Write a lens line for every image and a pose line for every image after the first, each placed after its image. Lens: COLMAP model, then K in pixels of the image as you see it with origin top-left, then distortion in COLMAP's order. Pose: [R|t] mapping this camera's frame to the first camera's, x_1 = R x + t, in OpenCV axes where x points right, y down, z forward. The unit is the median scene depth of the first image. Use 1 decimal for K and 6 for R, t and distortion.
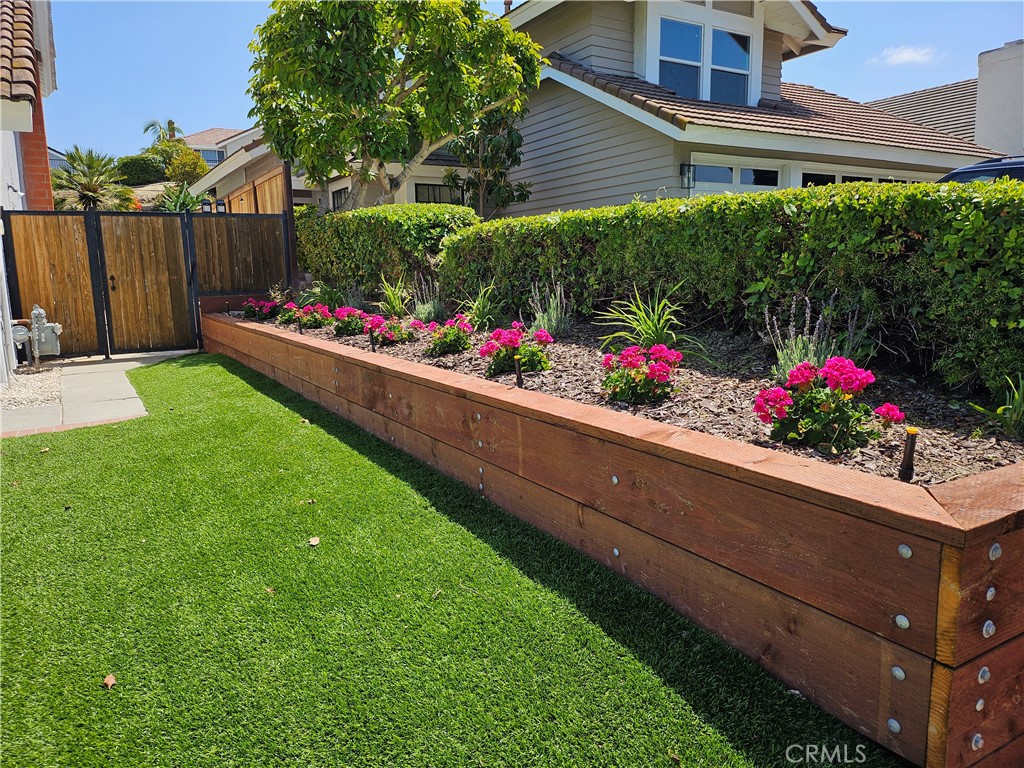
lens RADIAL K [[722.1, 0, 512.0], [0, 722.1, 384.0], [0, 0, 1]] dist [0.072432, -0.068761]
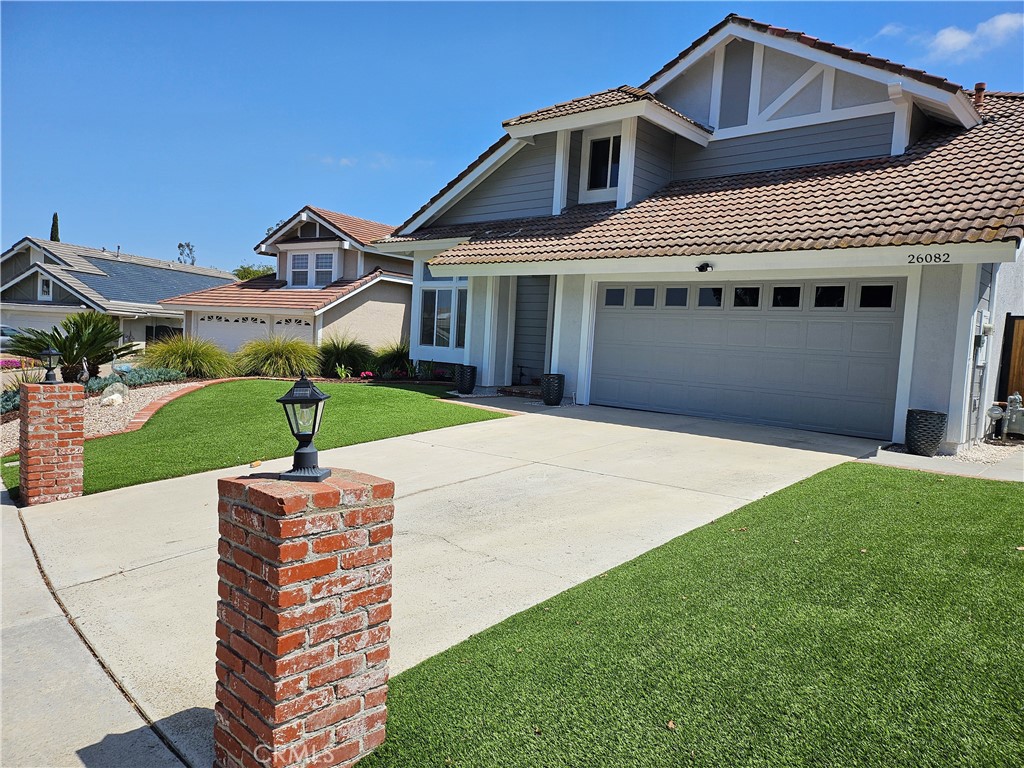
lens RADIAL K [[717.6, 0, 512.0], [0, 717.6, 384.0], [0, 0, 1]] dist [0.066020, -0.066870]
pose [[0.294118, 0.095709, -0.950965, 0.240180], [-0.212964, 0.976522, 0.032415, 0.017768], [0.931741, 0.192987, 0.307596, -0.146422]]
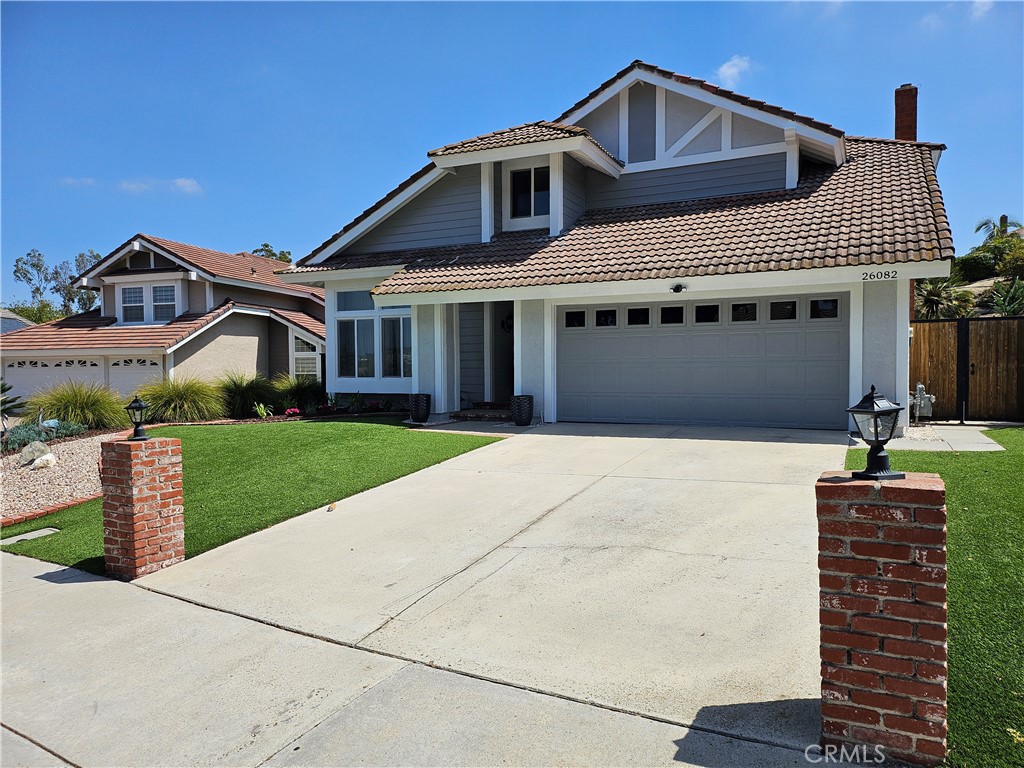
lens RADIAL K [[722.1, 0, 512.0], [0, 722.1, 384.0], [0, 0, 1]] dist [0.072432, -0.068761]
pose [[0.543443, 0.035655, -0.838688, 0.140873], [-0.139729, 0.989002, -0.048495, 0.077229], [0.827735, 0.143544, 0.542448, -0.452661]]
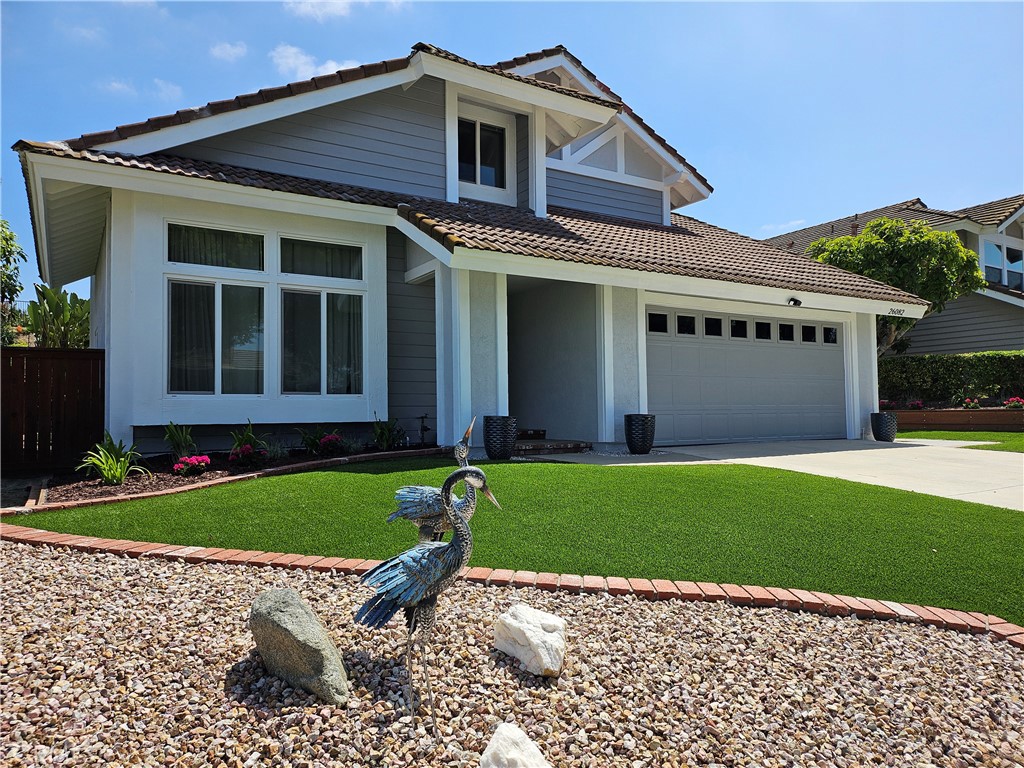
lens RADIAL K [[722.1, 0, 512.0], [0, 722.1, 384.0], [0, 0, 1]] dist [0.072432, -0.068761]
pose [[0.999789, 0.012094, 0.016576, -1.279344], [-0.008482, 0.979179, -0.202820, 0.209489], [-0.018684, 0.202636, 0.979076, -0.744244]]
